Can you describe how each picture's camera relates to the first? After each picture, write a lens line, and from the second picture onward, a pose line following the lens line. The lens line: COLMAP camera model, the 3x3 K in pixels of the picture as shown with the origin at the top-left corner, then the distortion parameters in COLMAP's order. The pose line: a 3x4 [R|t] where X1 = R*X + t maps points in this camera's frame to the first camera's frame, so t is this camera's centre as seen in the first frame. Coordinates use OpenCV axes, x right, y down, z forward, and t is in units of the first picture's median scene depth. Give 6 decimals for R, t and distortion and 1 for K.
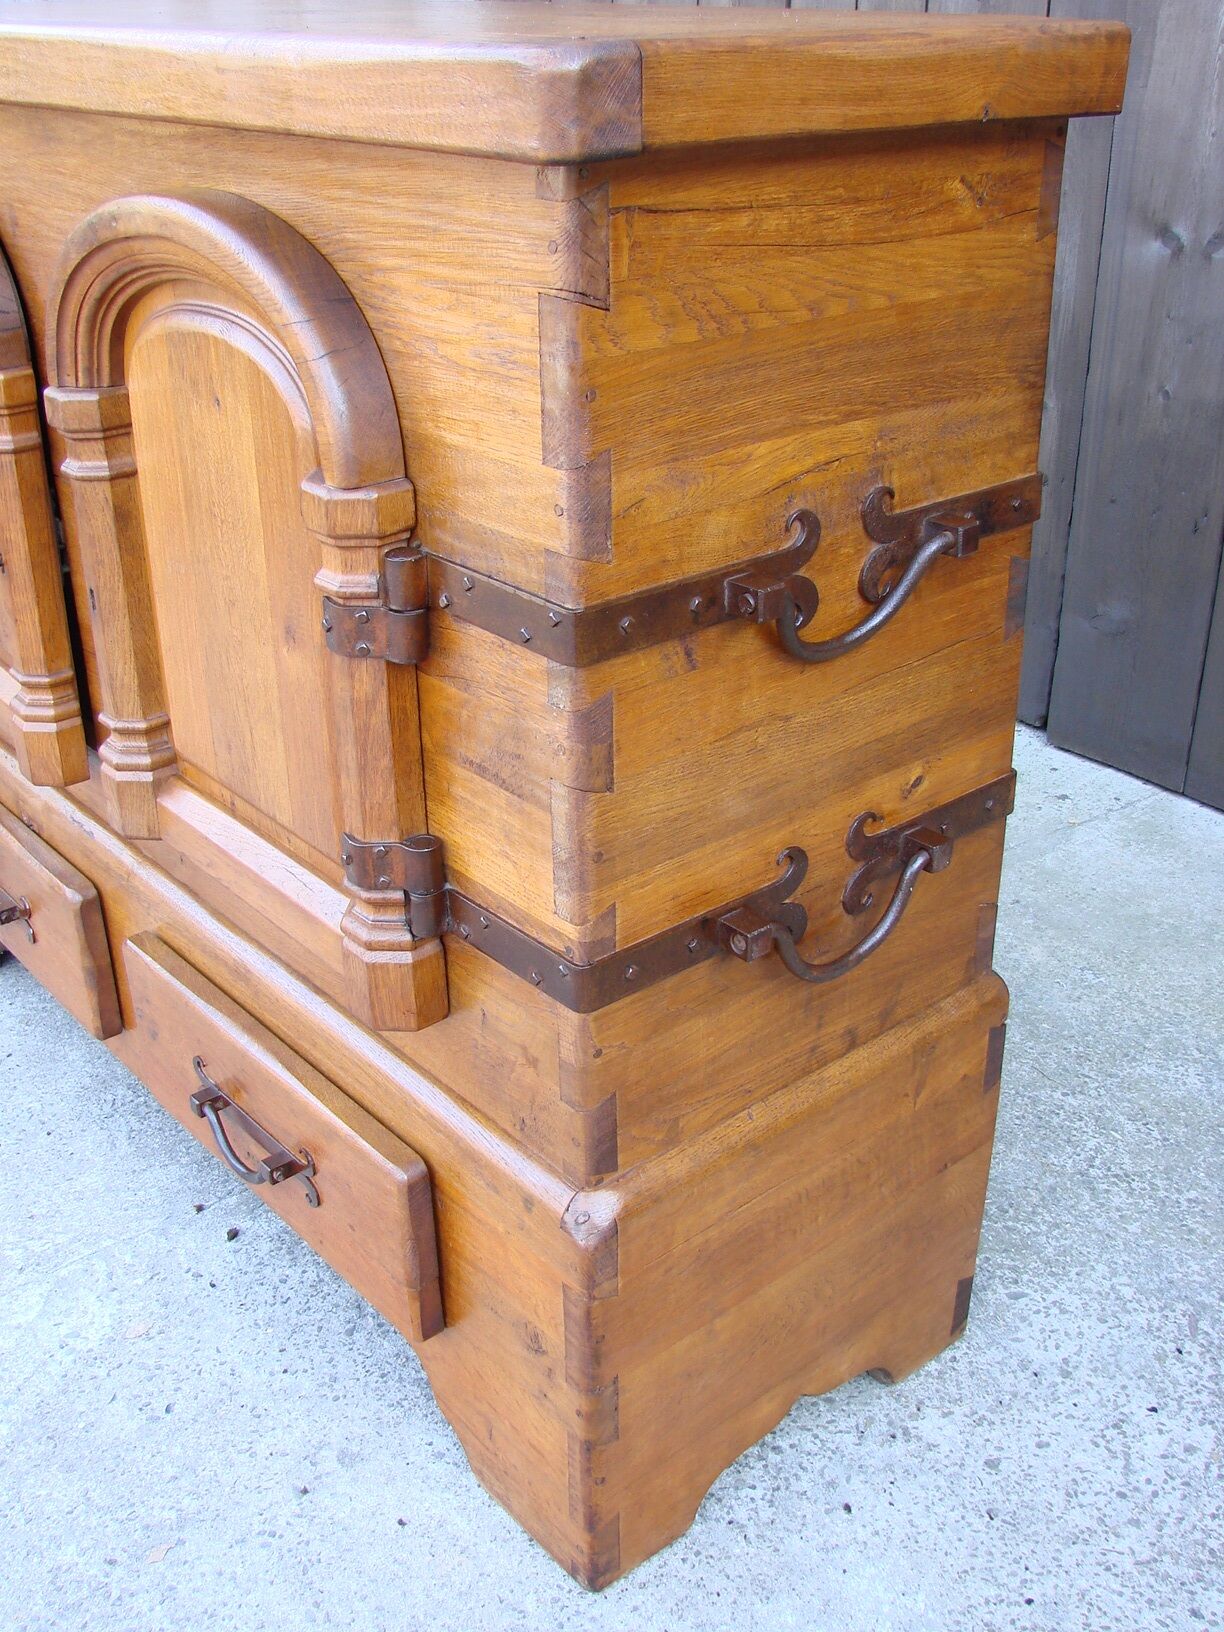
lens RADIAL K [[1748.4, 0, 594.2], [0, 1748.4, 830.4], [0, 0, 1]] dist [-0.218205, 0.266593]
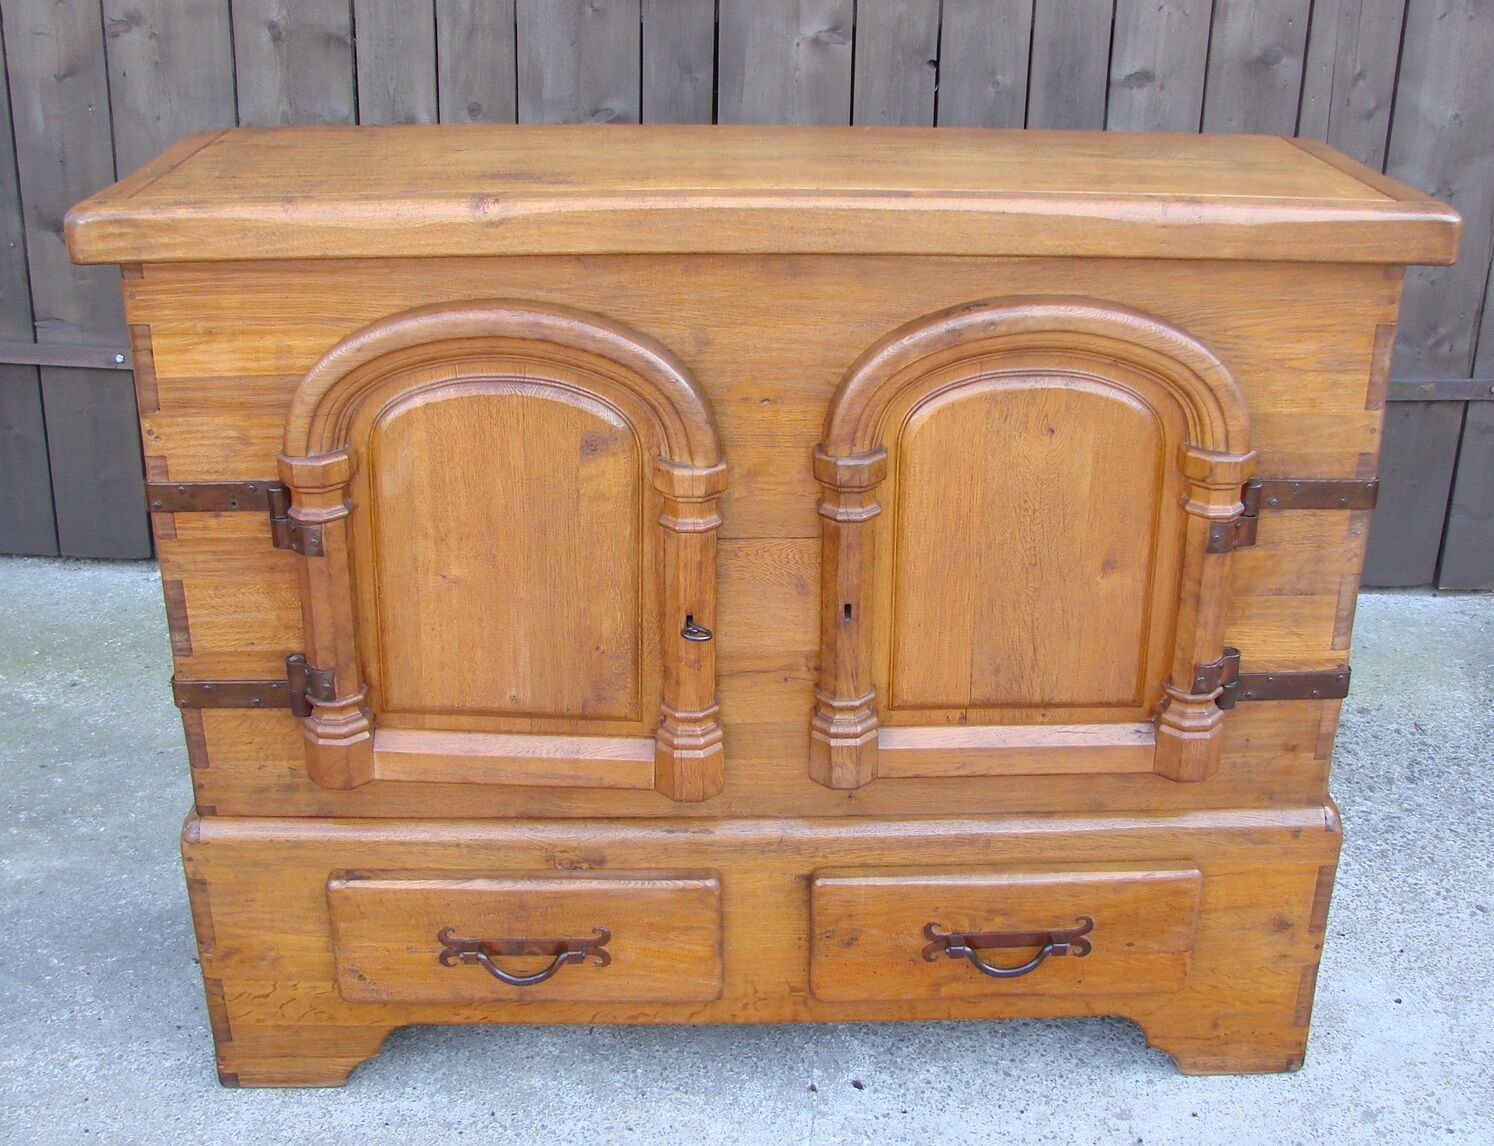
lens RADIAL K [[1740.3, 0, 765.7], [0, 1740.3, 568.1], [0, 0, 1]] dist [-0.213841, 0.249623]
pose [[0.618757, -0.291627, 0.729447, -1.537444], [0.347959, 0.934231, 0.078340, -0.349033], [-0.704318, 0.205344, 0.679536, 0.174175]]
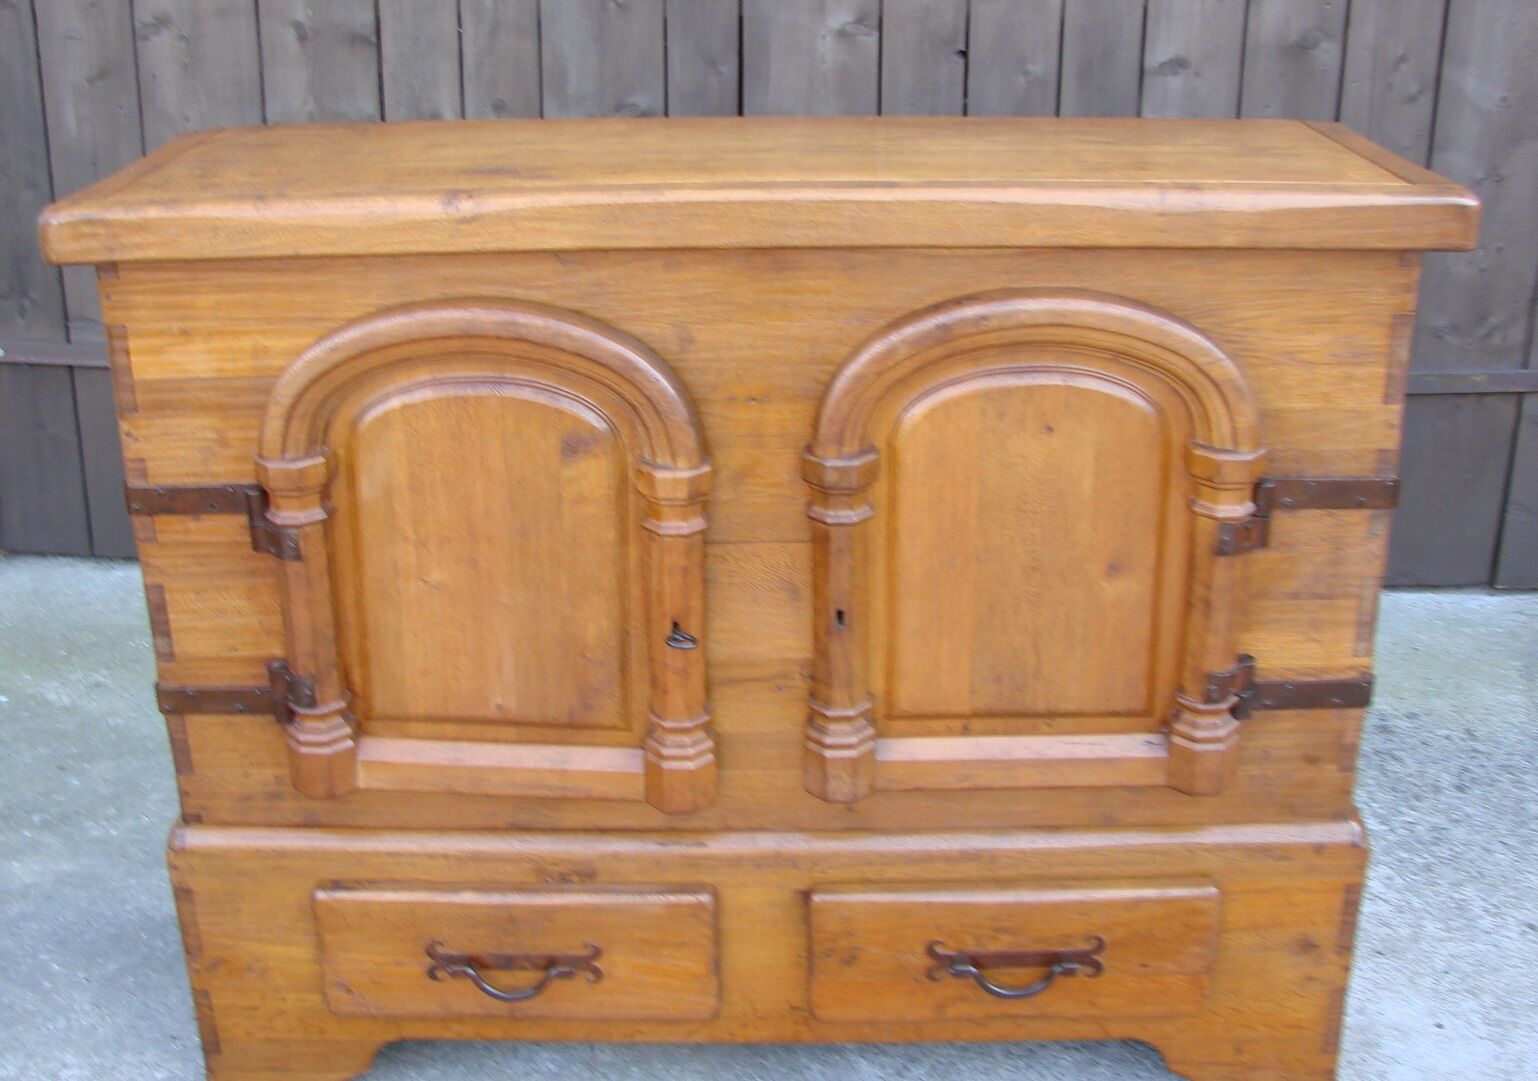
lens RADIAL K [[1741.9, 0, 750.4], [0, 1741.9, 501.9], [0, 0, 1]] dist [-0.217279, 0.261441]
pose [[0.657209, -0.267035, 0.704818, -1.446878], [0.352690, 0.935392, 0.025526, -0.323870], [-0.666098, 0.231806, 0.708928, 0.153696]]
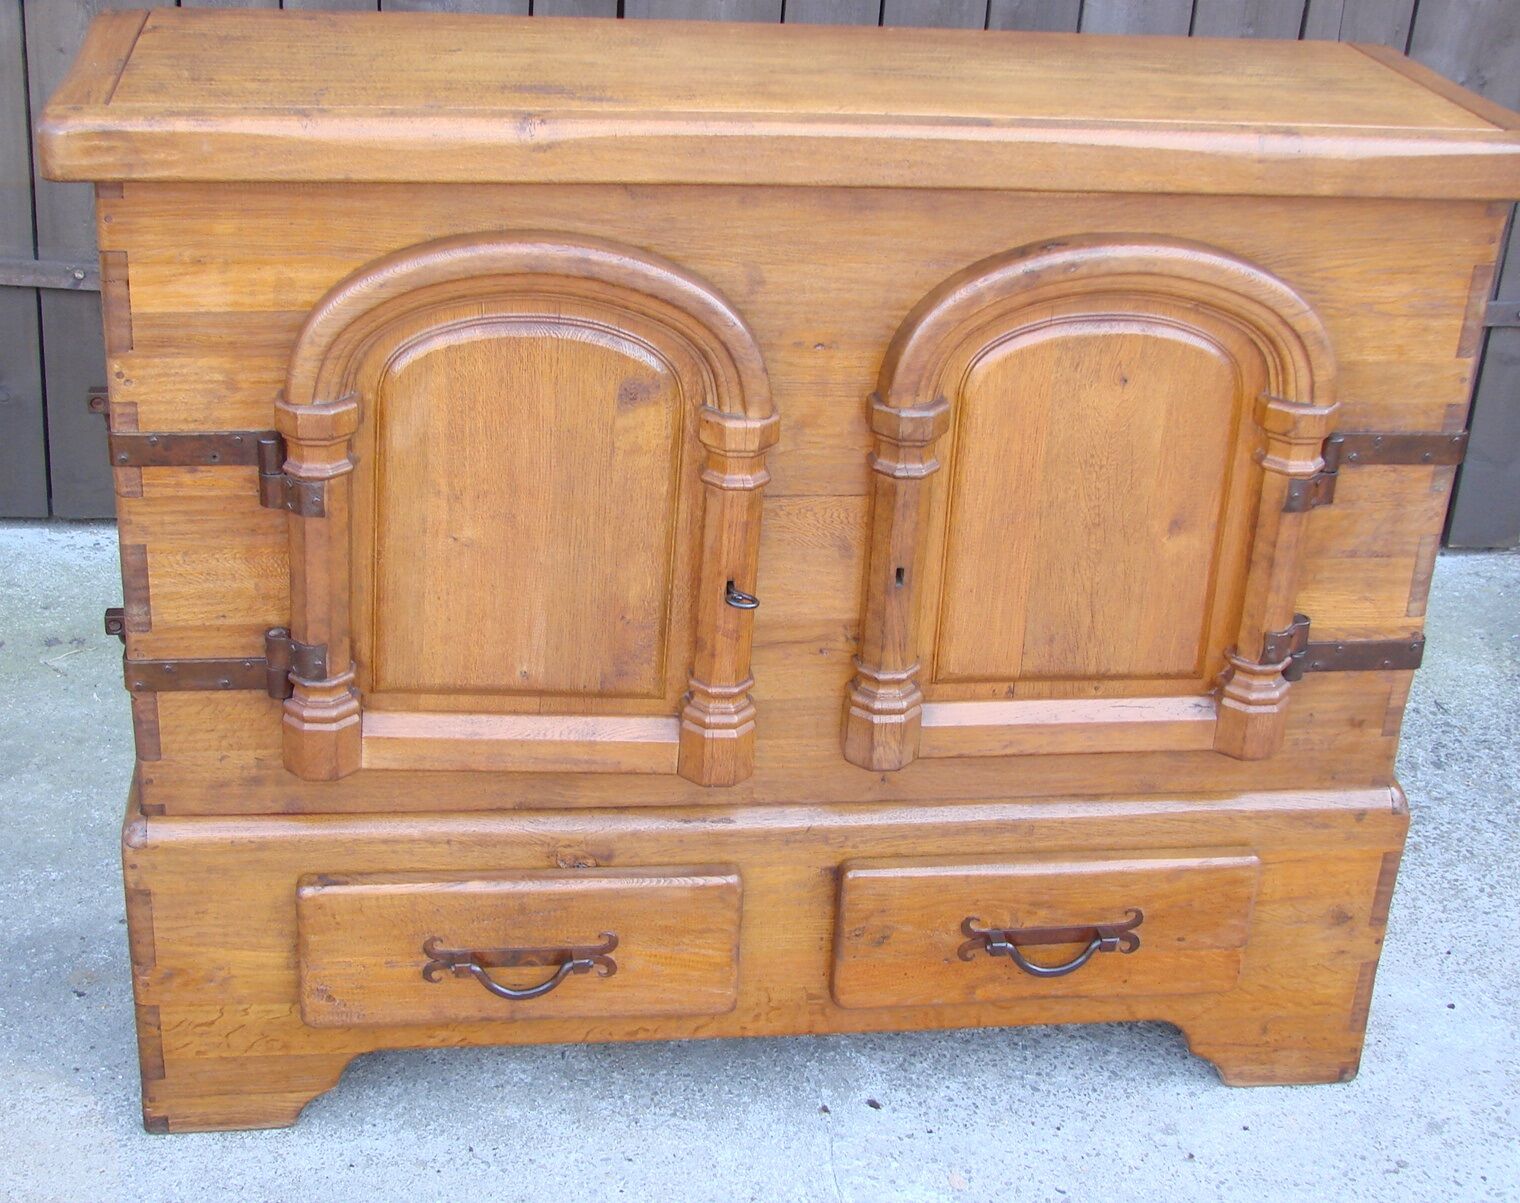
lens RADIAL K [[2265.3, 0, 713.4], [0, 2265.3, 634.7], [0, 0, 1]] dist [-0.129729, 0.392163]
pose [[0.538030, -0.333869, 0.773987, -1.909004], [0.339006, 0.926388, 0.163952, -0.478701], [-0.771750, 0.174175, 0.611608, 0.178612]]
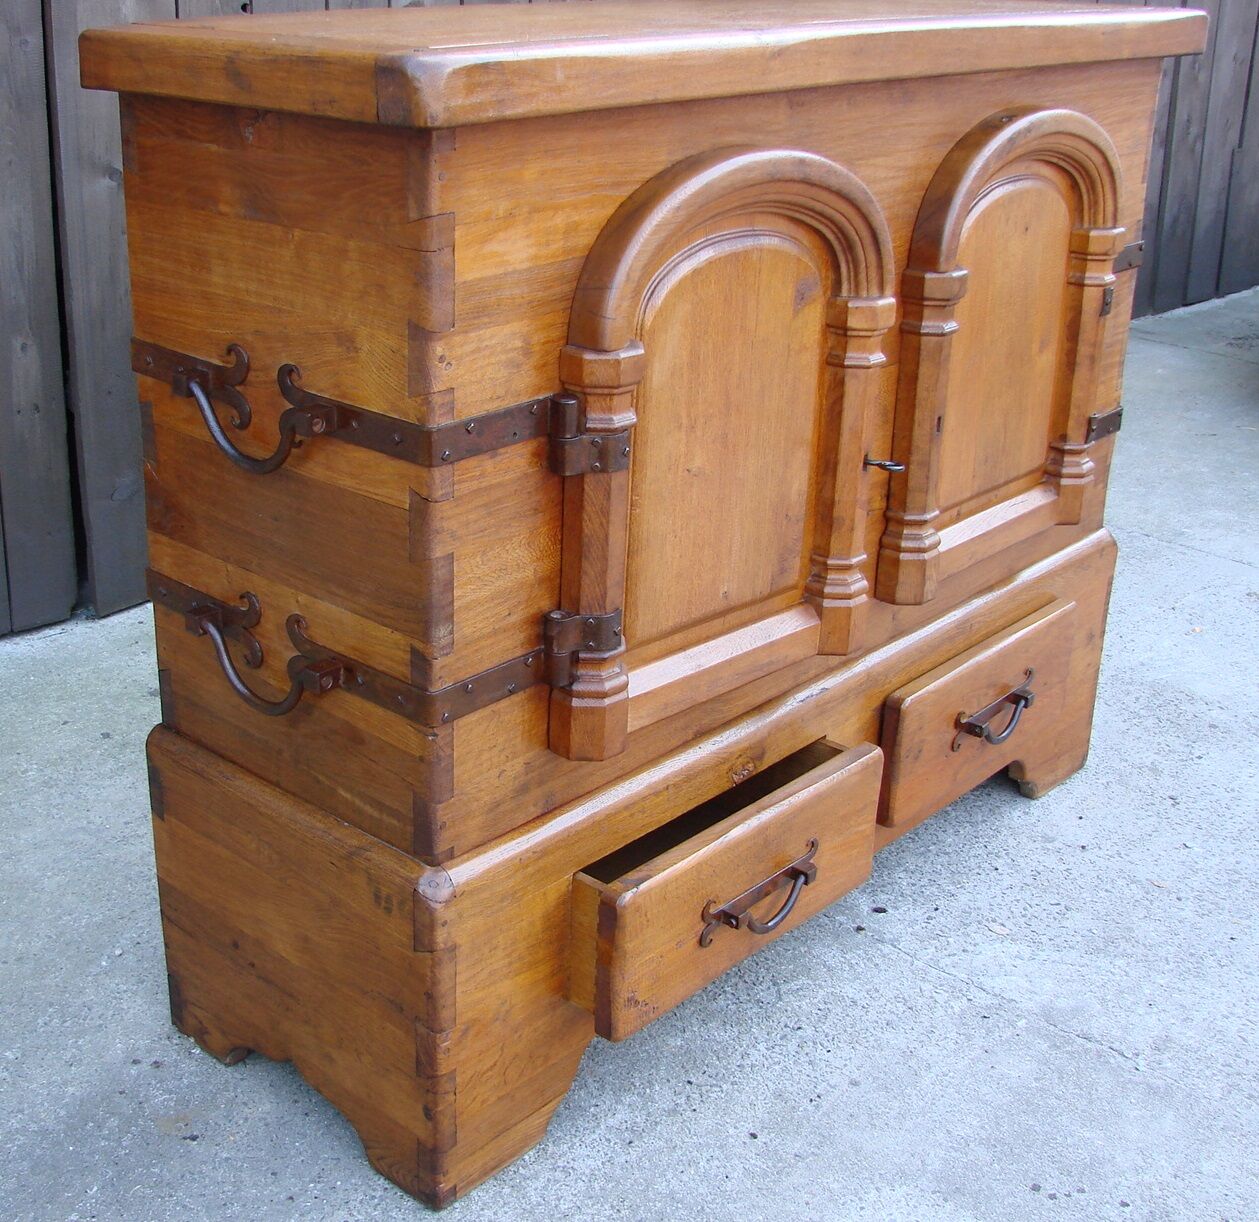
lens RADIAL K [[1742.9, 0, 470.7], [0, 1742.9, 636.1], [0, 0, 1]] dist [-0.224251, 0.277393]
pose [[-0.087061, -0.375636, 0.922669, -1.906445], [0.461230, 0.805739, 0.371552, -0.816720], [-0.882999, 0.457910, 0.103106, 1.523525]]
